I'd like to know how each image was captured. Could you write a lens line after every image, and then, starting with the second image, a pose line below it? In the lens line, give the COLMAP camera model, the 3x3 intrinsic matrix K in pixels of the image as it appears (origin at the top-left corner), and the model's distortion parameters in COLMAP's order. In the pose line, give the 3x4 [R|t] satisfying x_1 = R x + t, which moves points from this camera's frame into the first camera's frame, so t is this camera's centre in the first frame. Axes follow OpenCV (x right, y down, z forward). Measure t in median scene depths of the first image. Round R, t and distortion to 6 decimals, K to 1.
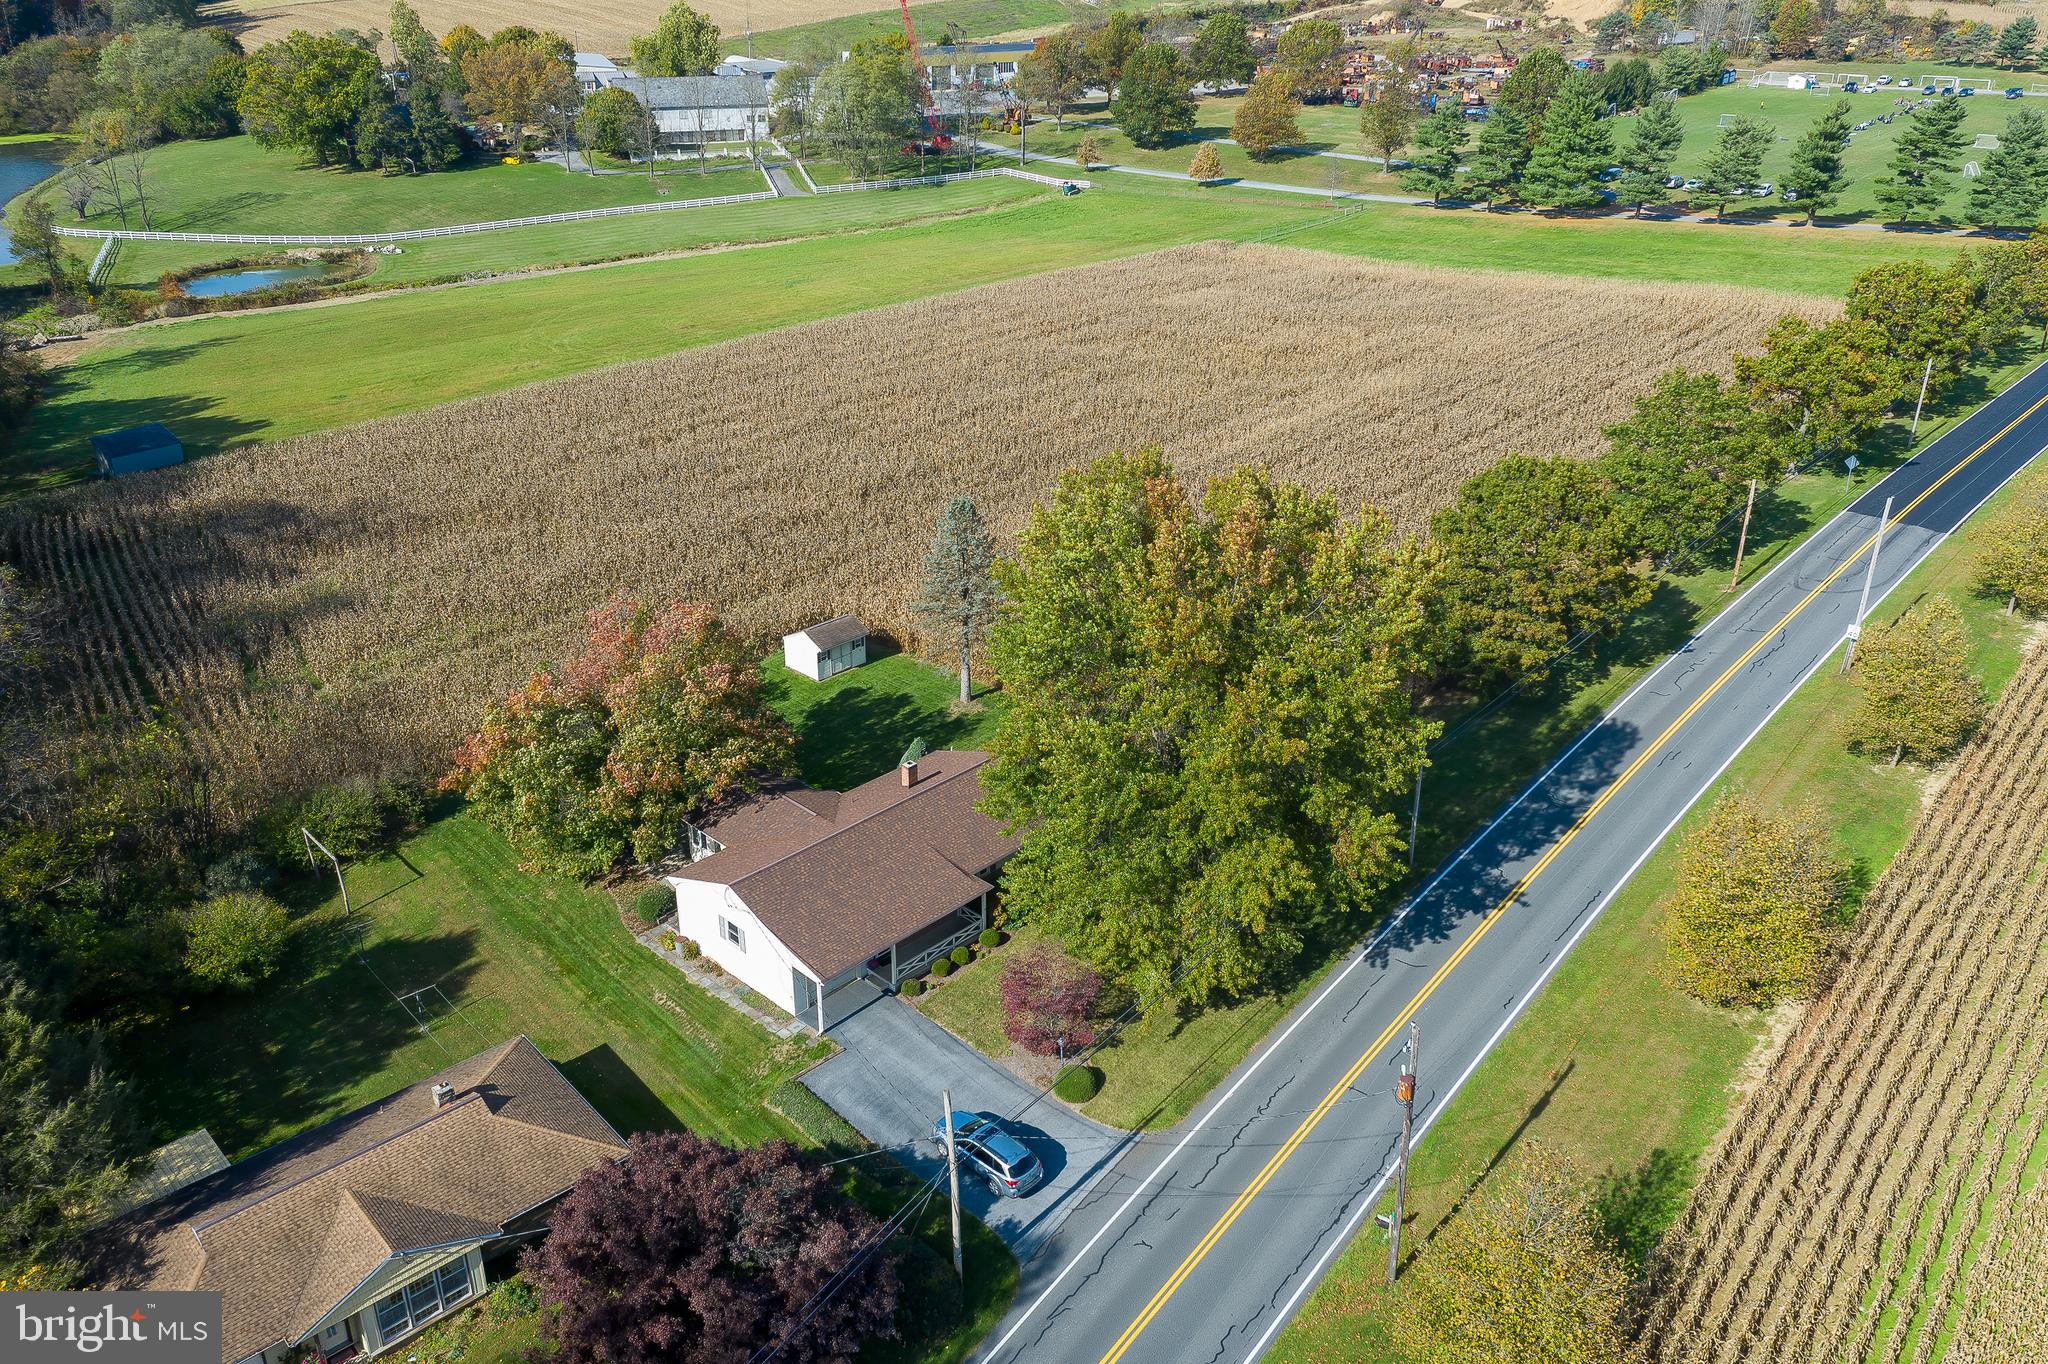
lens RADIAL K [[1551.5, 0, 1024.0], [0, 1551.5, 682.0], [0, 0, 1]] dist [0.000841, 0.000782]
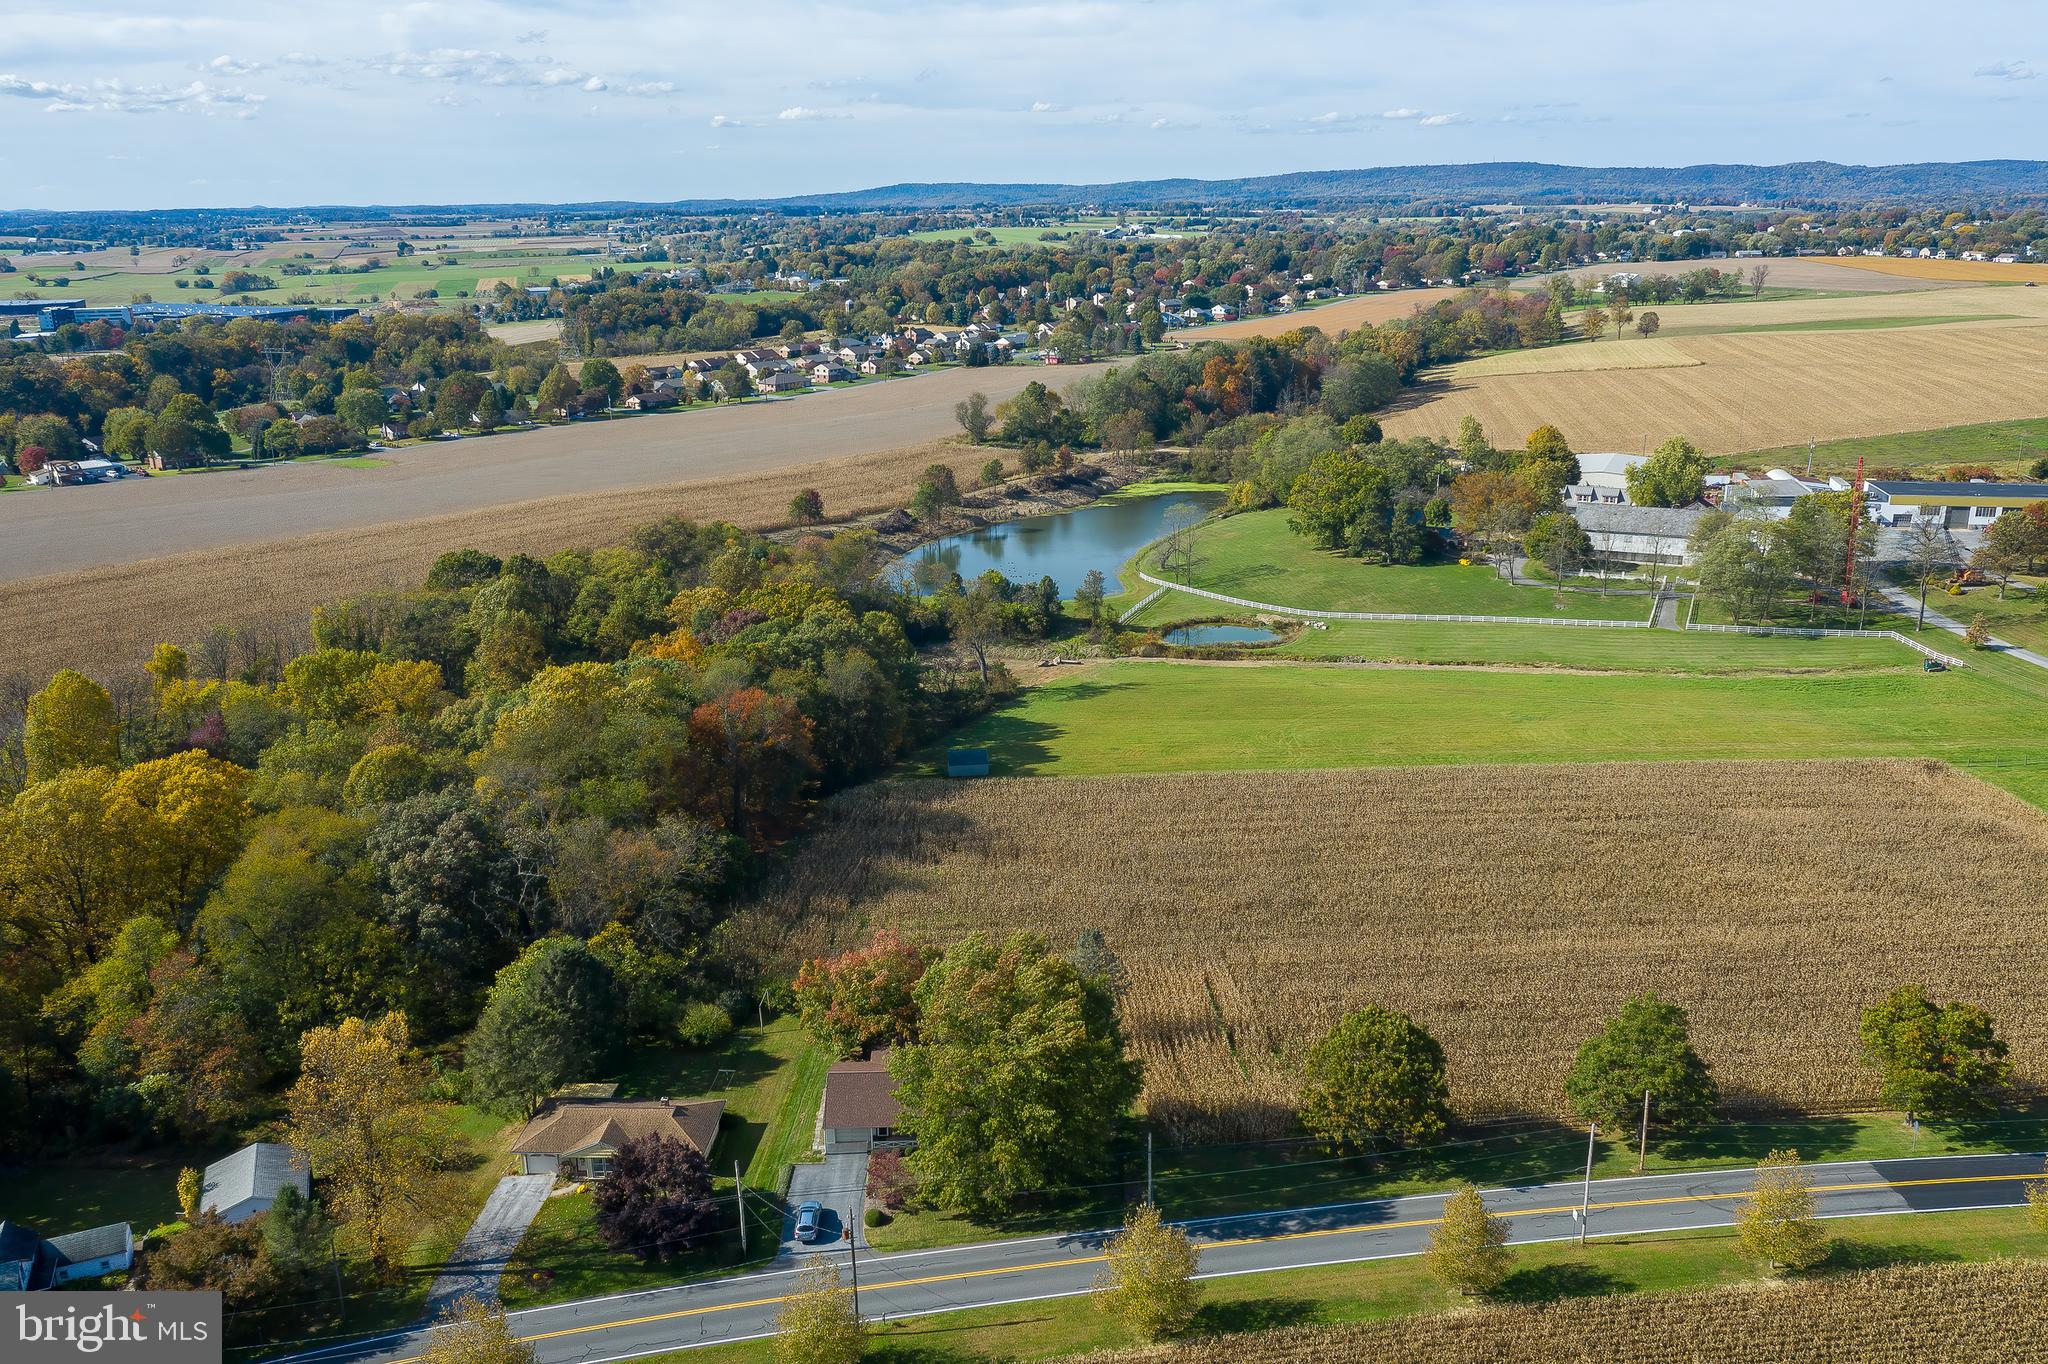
lens RADIAL K [[1551.5, 0, 1024.0], [0, 1551.5, 682.0], [0, 0, 1]] dist [0.000841, 0.000782]
pose [[0.708367, 0.175244, -0.683744, 0.372542], [-0.294556, 0.953703, -0.060730, -0.087475], [0.641446, 0.244420, 0.727190, -0.131268]]
